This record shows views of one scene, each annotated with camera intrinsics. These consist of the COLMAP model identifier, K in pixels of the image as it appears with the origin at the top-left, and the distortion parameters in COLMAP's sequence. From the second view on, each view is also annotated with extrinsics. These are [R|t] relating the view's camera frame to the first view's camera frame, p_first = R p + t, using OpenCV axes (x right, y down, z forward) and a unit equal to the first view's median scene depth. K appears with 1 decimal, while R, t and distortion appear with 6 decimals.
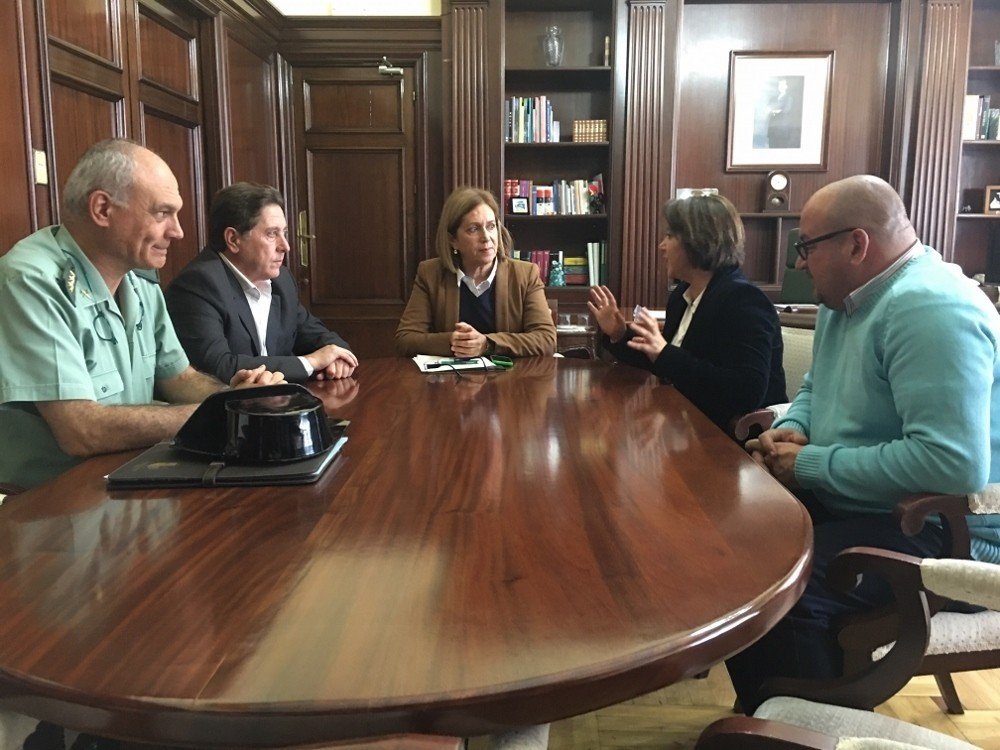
lens RADIAL K [[956.8, 0, 500.0], [0, 956.8, 375.0], [0, 0, 1]] dist [-0.091151, 0.004024]
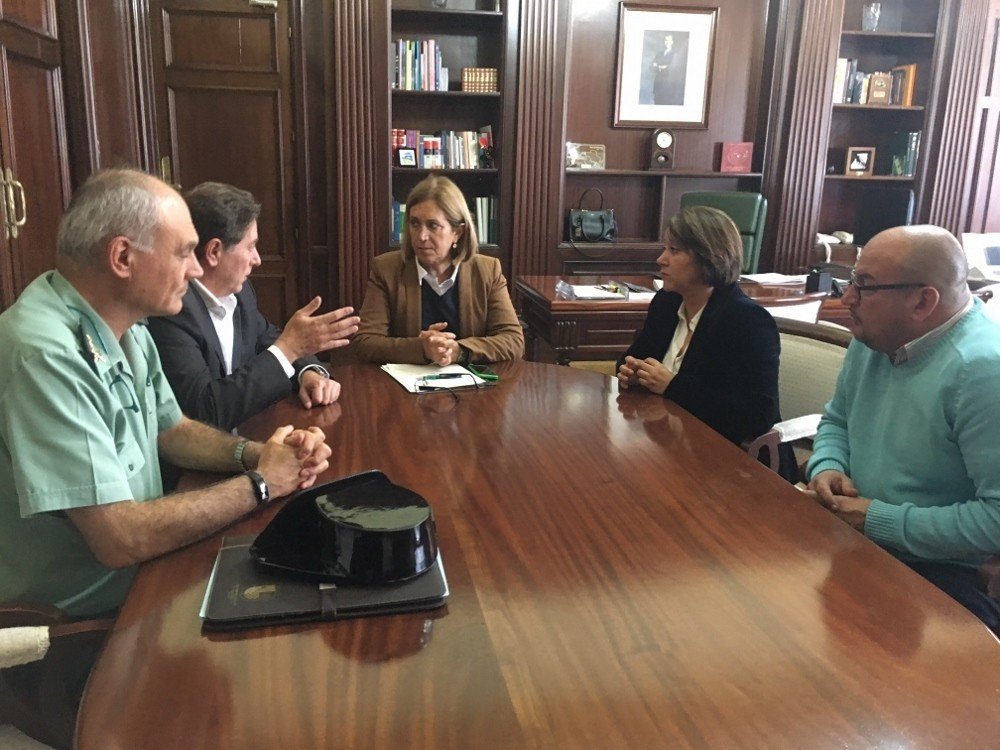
lens RADIAL K [[956.8, 0, 500.0], [0, 956.8, 375.0], [0, 0, 1]] dist [-0.091151, 0.004024]
pose [[0.976749, -0.016060, 0.213786, -0.094315], [-0.004368, 0.995493, 0.094738, -0.052283], [-0.214344, -0.093469, 0.972276, 0.041938]]
